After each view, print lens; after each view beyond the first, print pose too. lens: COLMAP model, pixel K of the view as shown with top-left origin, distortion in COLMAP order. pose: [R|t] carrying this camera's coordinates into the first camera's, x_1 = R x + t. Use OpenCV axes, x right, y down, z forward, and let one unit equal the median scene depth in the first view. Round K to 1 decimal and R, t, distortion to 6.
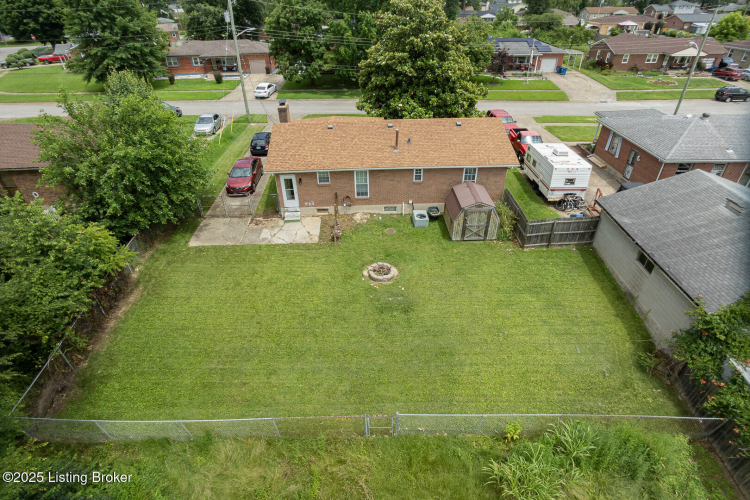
lens RADIAL K [[403.3, 0, 377.1], [0, 403.3, 270.3], [0, 0, 1]] dist [-0.059155, 0.033604]
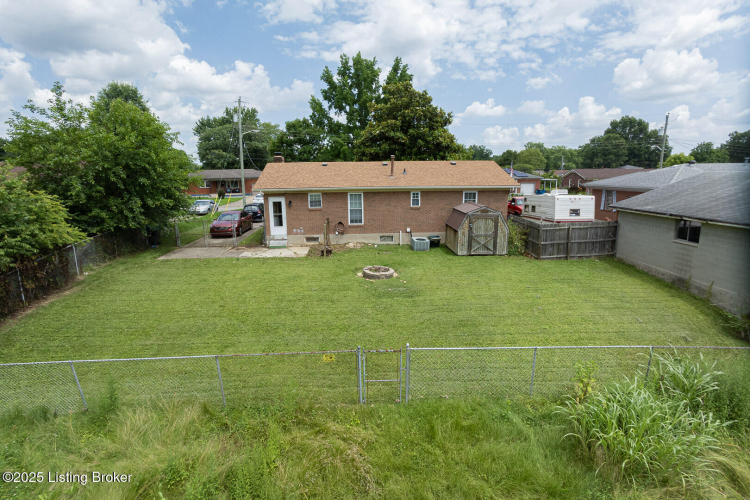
lens RADIAL K [[403.3, 0, 377.1], [0, 403.3, 270.3], [0, 0, 1]] dist [-0.059155, 0.033604]
pose [[0.999809, -0.001556, 0.019497, -0.007368], [0.009209, 0.916889, -0.399037, 0.305704], [-0.017256, 0.399140, 0.916728, 0.208101]]
